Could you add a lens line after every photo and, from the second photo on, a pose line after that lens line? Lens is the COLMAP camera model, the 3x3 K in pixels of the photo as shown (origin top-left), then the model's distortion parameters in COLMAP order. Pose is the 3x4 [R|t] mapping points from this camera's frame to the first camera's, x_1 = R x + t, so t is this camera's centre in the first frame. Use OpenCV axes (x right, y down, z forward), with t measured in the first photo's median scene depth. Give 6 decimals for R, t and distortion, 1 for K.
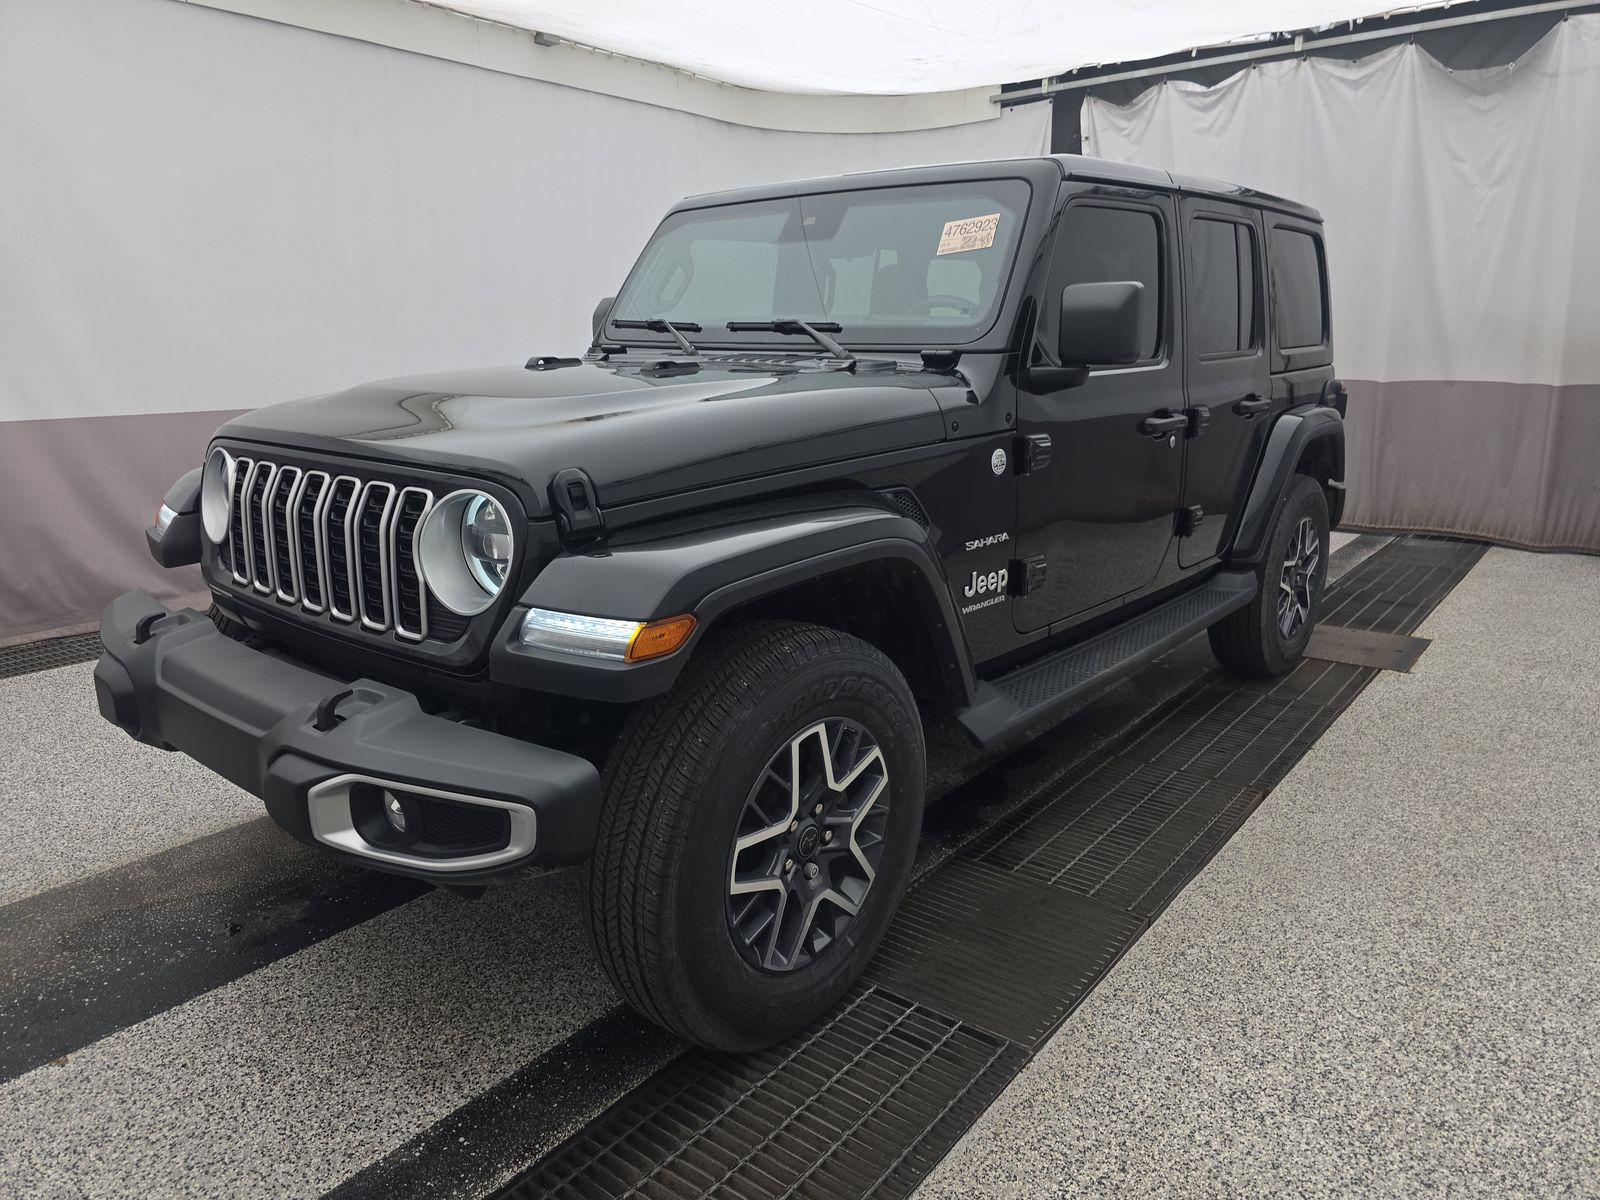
lens RADIAL K [[1078.3, 0, 800.0], [0, 1078.3, 600.0], [0, 0, 1]] dist [0.003413, -0.000625]
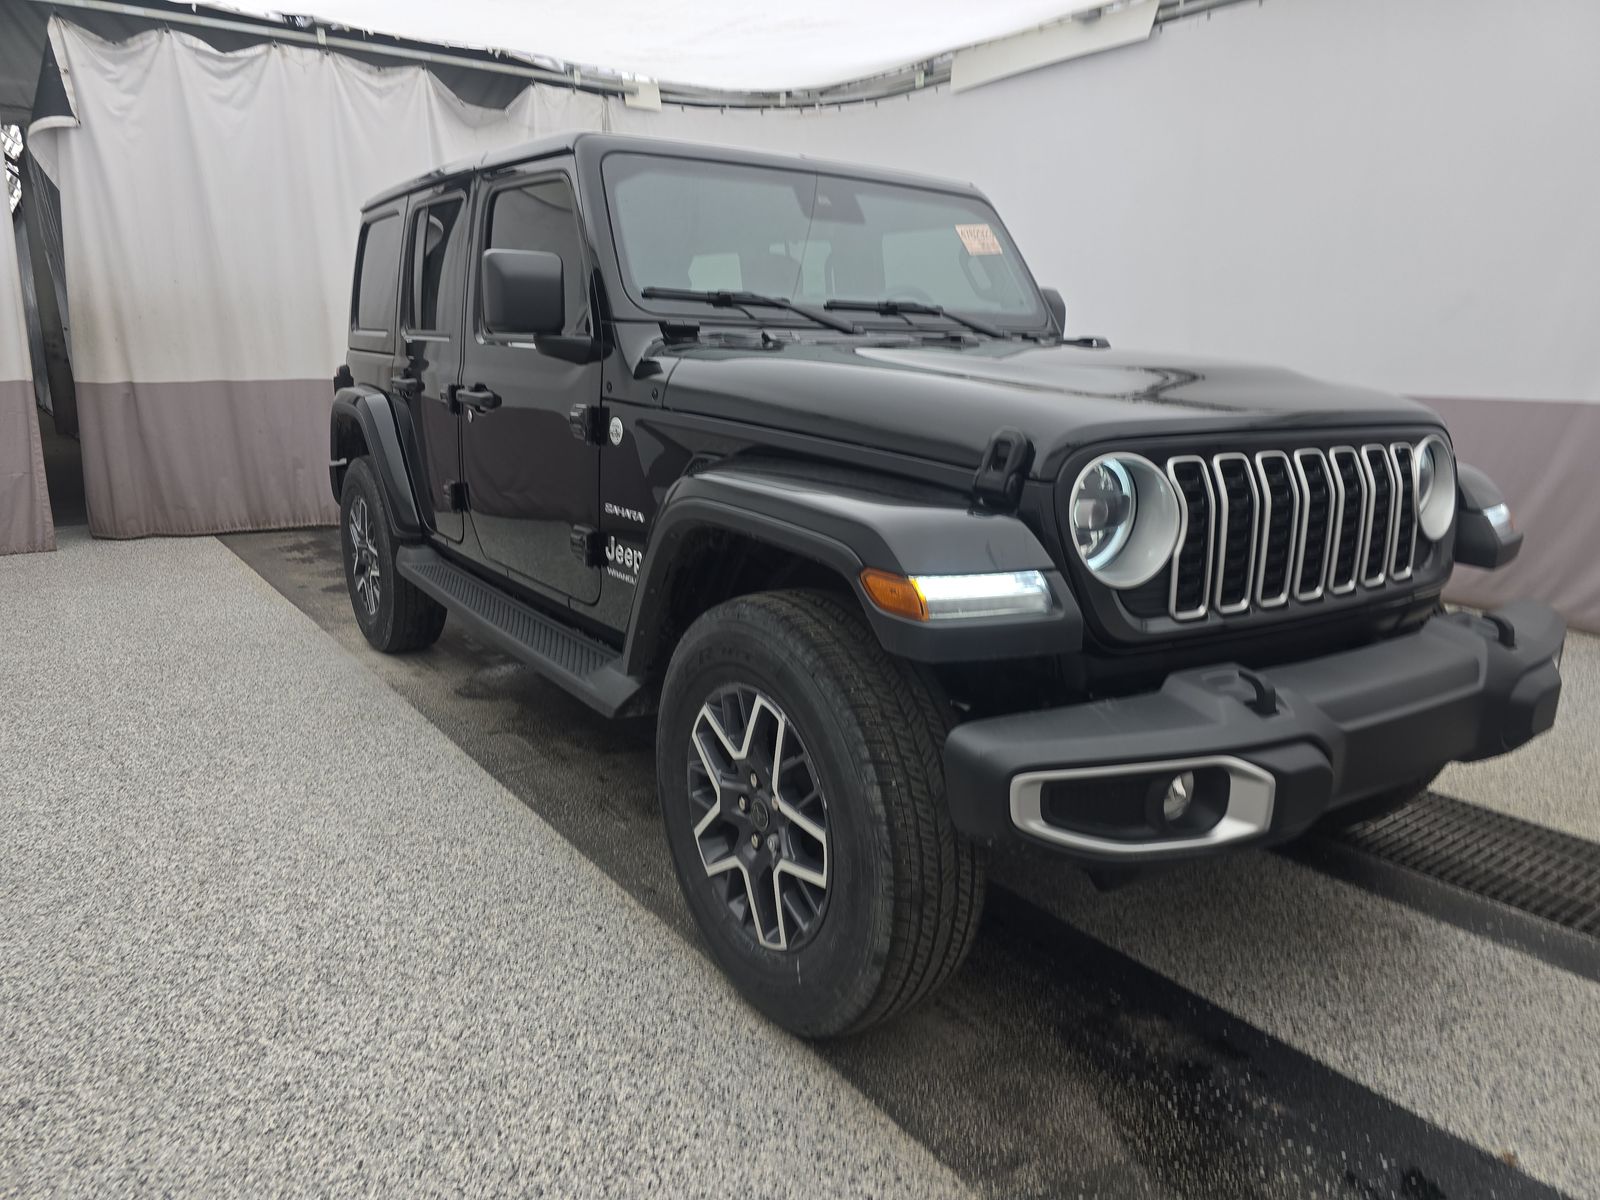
lens RADIAL K [[1078.3, 0, 800.0], [0, 1078.3, 600.0], [0, 0, 1]] dist [0.003413, -0.000625]
pose [[0.281270, -0.212143, 0.935886, -0.492987], [0.213832, 0.964594, 0.154385, -0.077473], [-0.935501, 0.156699, 0.316674, 0.379361]]
